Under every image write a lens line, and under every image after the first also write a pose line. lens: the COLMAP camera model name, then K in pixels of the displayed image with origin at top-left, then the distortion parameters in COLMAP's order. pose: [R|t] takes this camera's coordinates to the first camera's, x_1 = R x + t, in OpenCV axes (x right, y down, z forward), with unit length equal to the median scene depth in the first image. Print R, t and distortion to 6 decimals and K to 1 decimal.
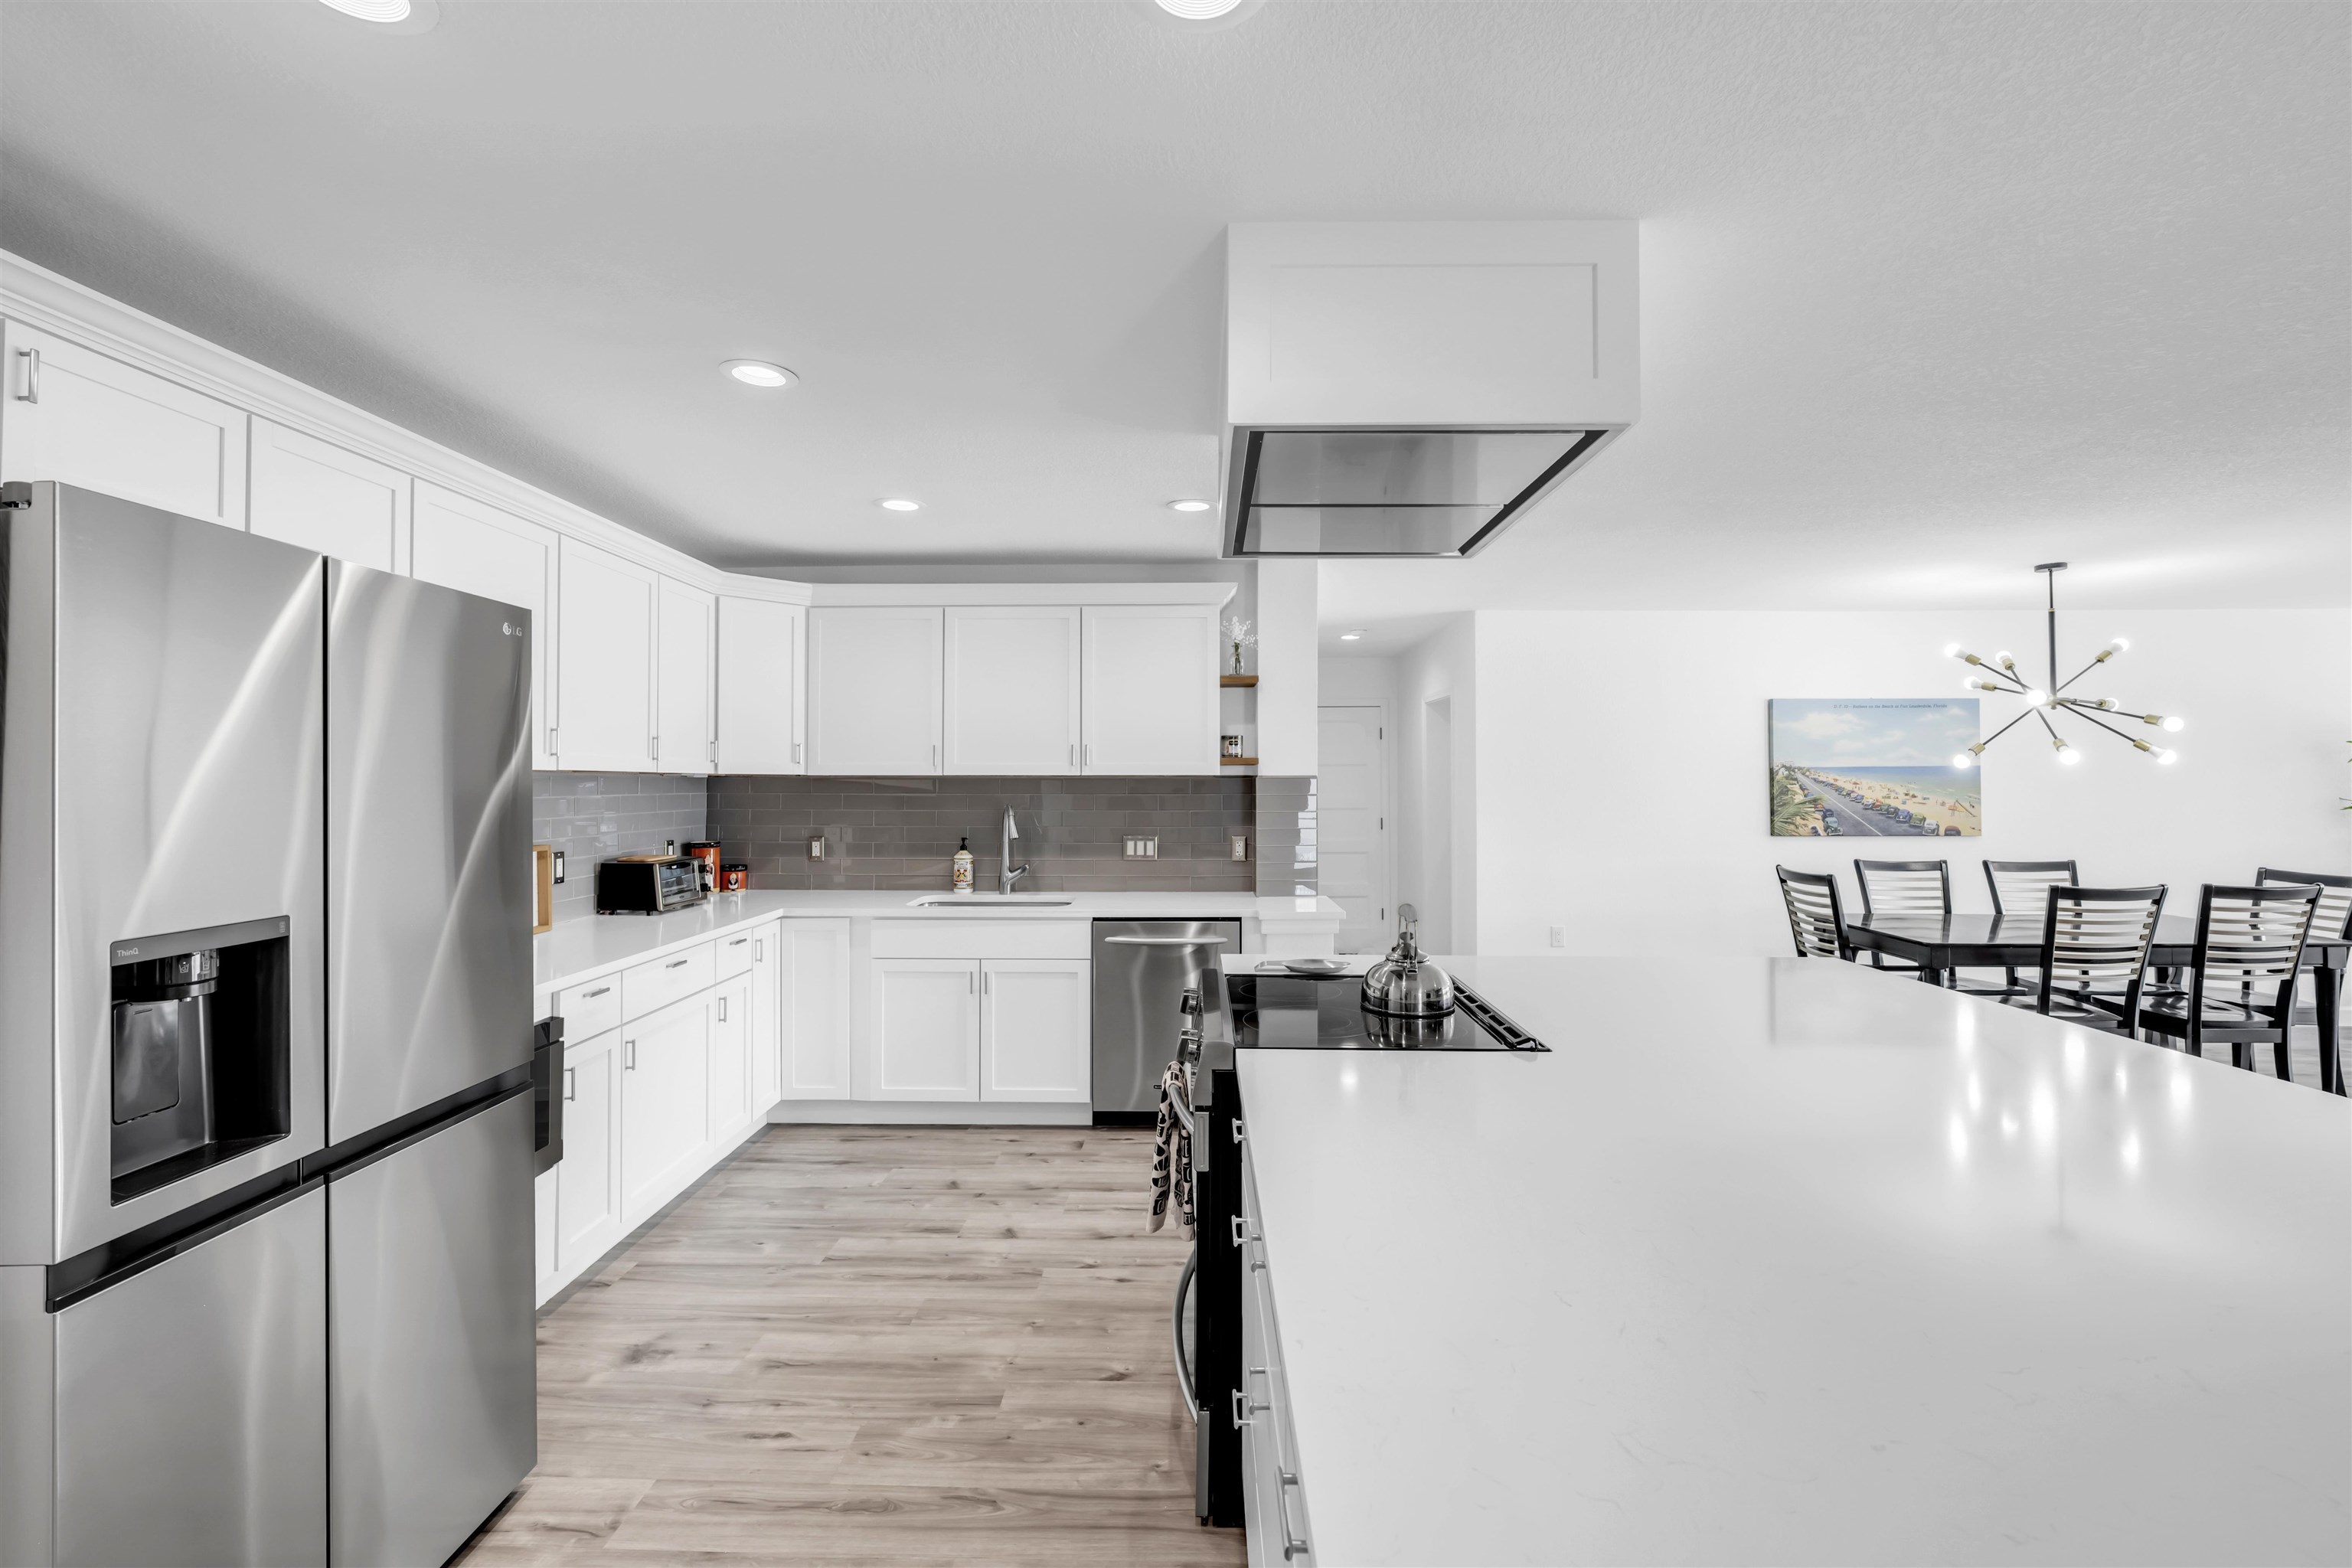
lens RADIAL K [[1034.7, 0, 1175.8], [0, 1034.7, 766.1], [0, 0, 1]] dist [0.001143, -0.000326]
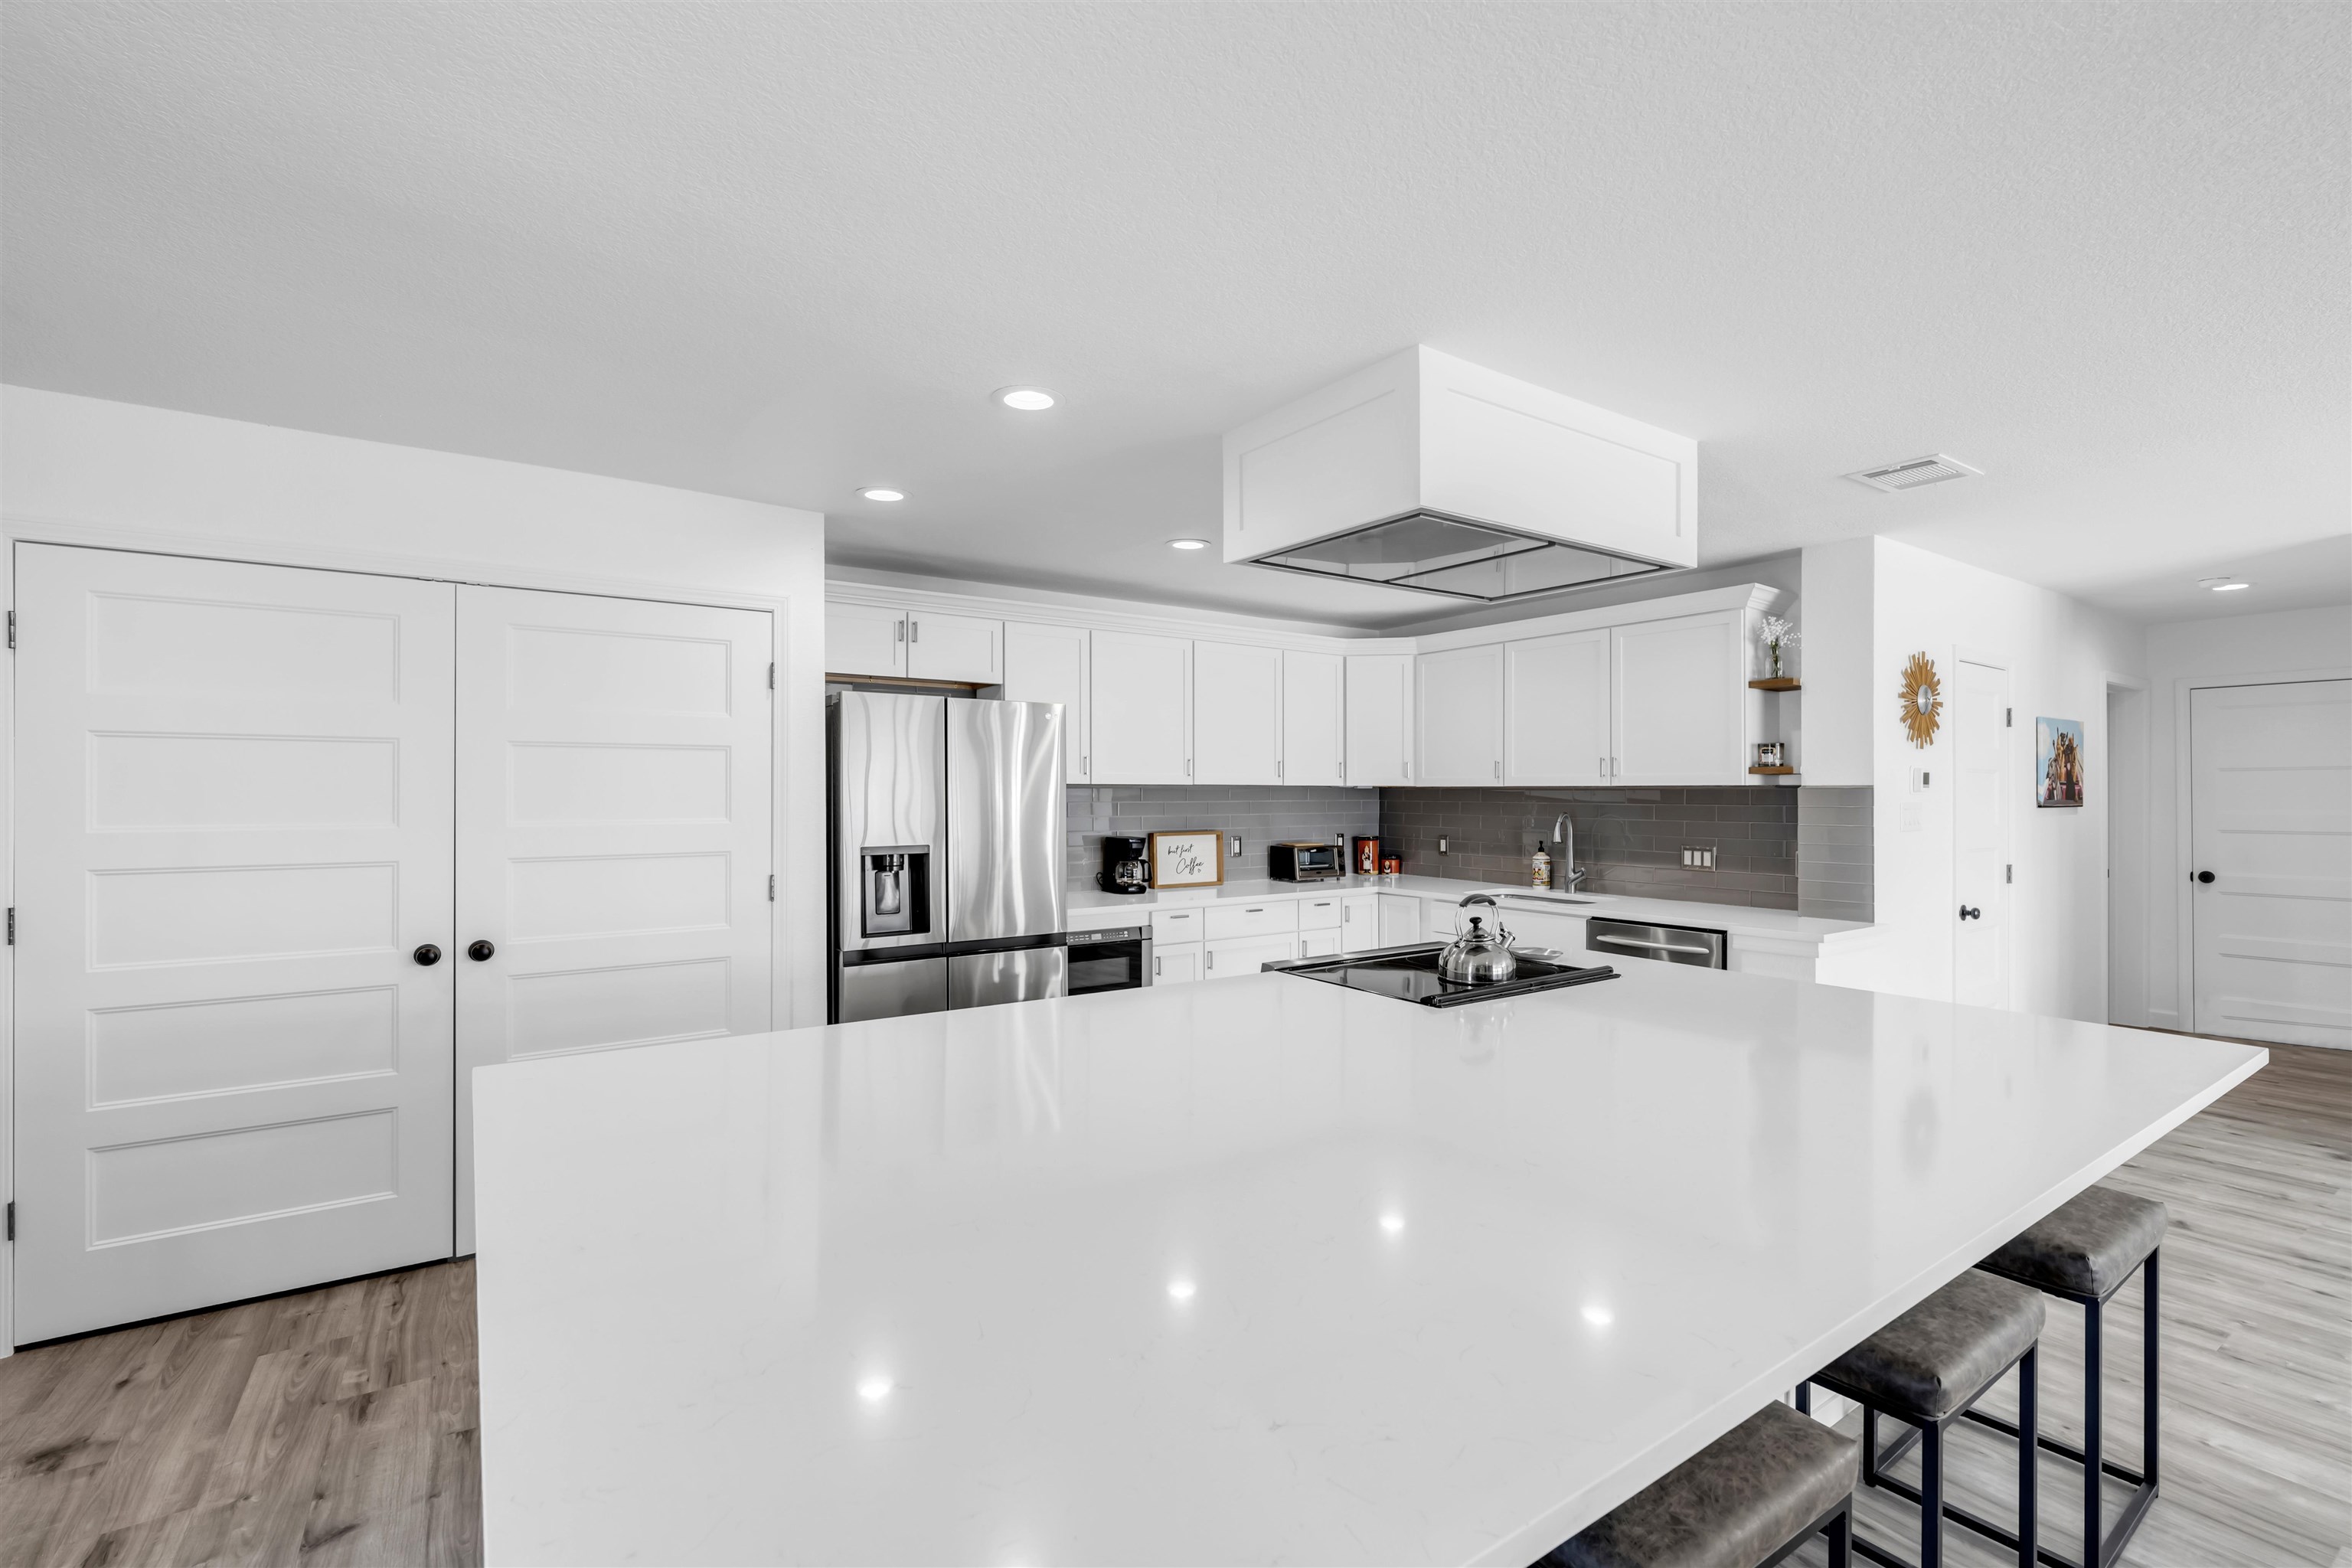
lens RADIAL K [[1034.7, 0, 1177.5], [0, 1034.7, 795.0], [0, 0, 1]] dist [0.001143, -0.000326]
pose [[0.588796, 0.003543, -0.808274, 0.493955], [0.010628, 0.999870, 0.012125, 0.000628], [0.808212, -0.015730, 0.588682, 0.007705]]
